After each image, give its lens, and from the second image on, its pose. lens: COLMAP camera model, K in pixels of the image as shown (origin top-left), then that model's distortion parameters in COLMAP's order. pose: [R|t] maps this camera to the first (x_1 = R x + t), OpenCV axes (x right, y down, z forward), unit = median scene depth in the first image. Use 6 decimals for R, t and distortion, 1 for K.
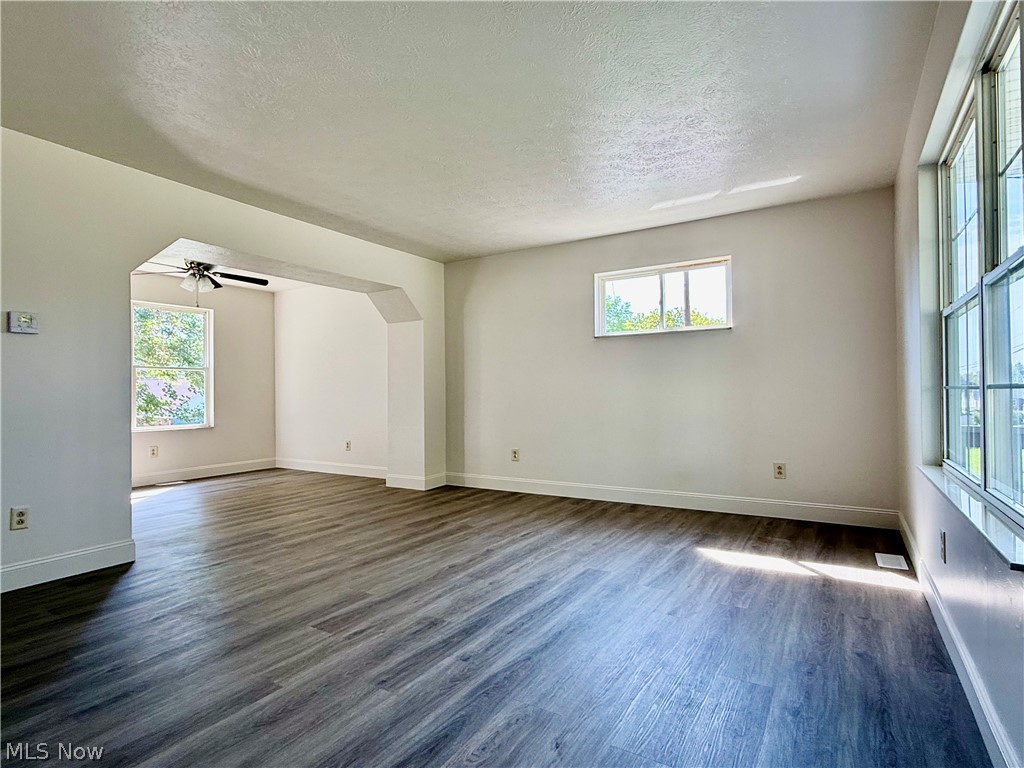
lens RADIAL K [[545.3, 0, 511.9], [0, 545.3, 388.3], [0, 0, 1]] dist [-0.006744, -0.001602]
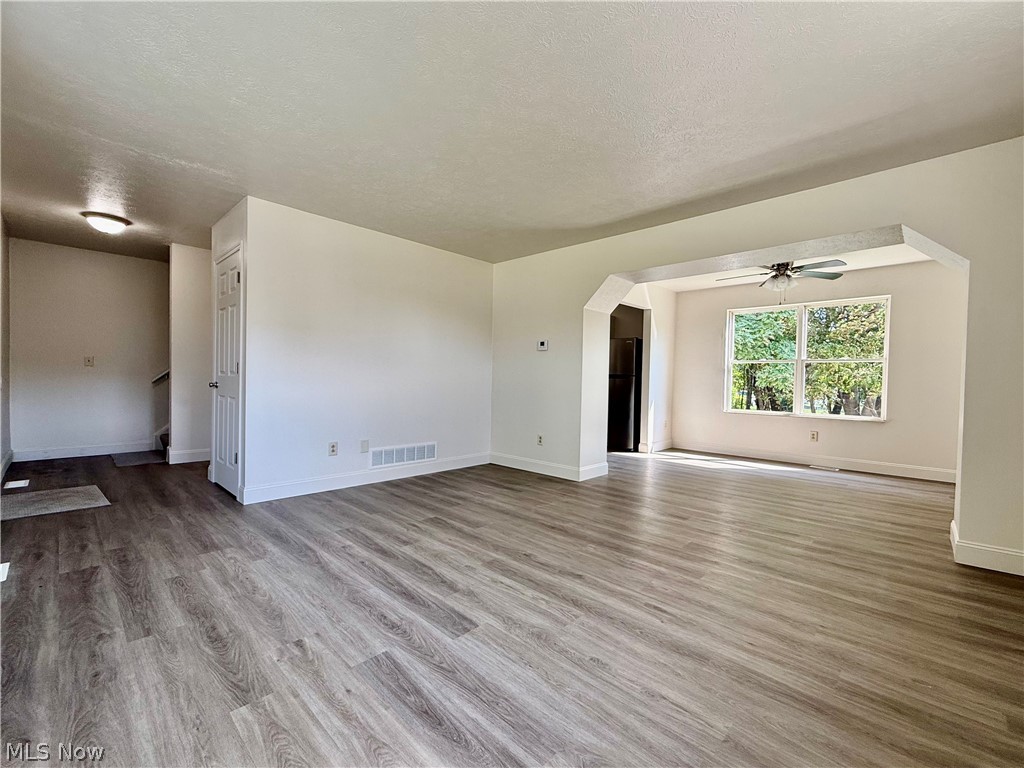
lens RADIAL K [[437.8, 0, 510.2], [0, 437.8, 383.2], [0, 0, 1]] dist [-0.005134, -0.000297]
pose [[-0.221396, 0.017366, -0.975029, 0.804196], [-0.008034, 0.999775, 0.019631, -0.010753], [0.975151, 0.012179, -0.221206, 1.339404]]
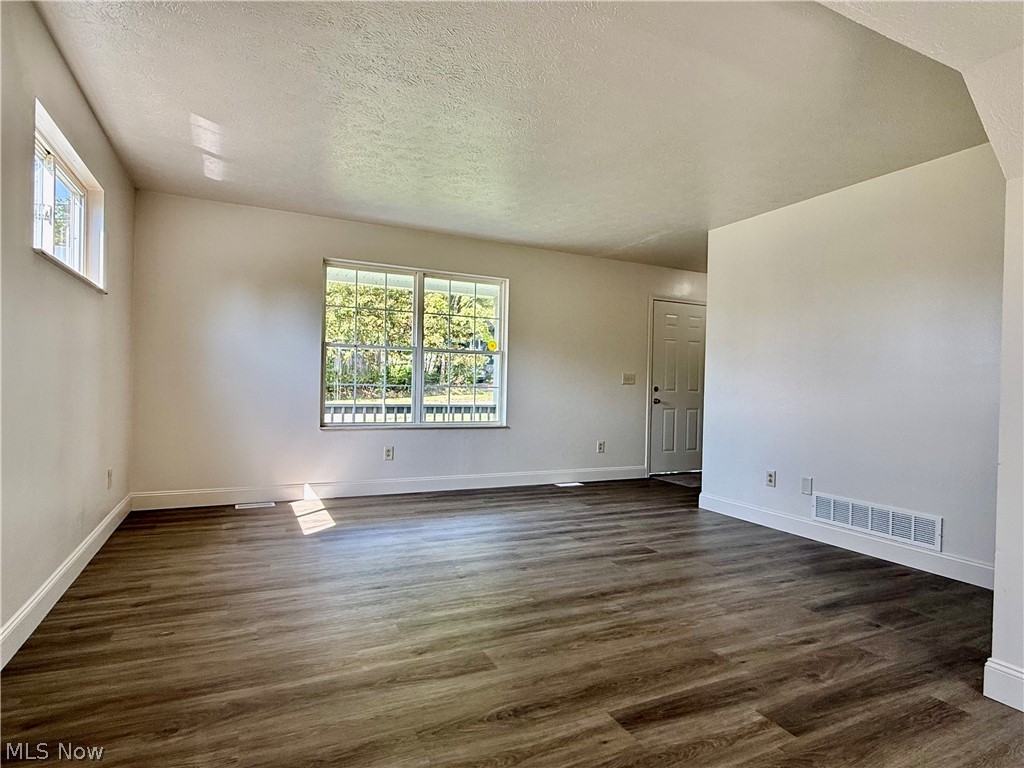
lens RADIAL K [[545.3, 0, 510.0], [0, 545.3, 385.1], [0, 0, 1]] dist [-0.006744, -0.001602]
pose [[-0.844999, -0.012130, 0.534631, -0.708678], [-0.021965, 0.999686, -0.012035, 0.012519], [-0.534317, -0.021913, -0.845000, 2.155915]]
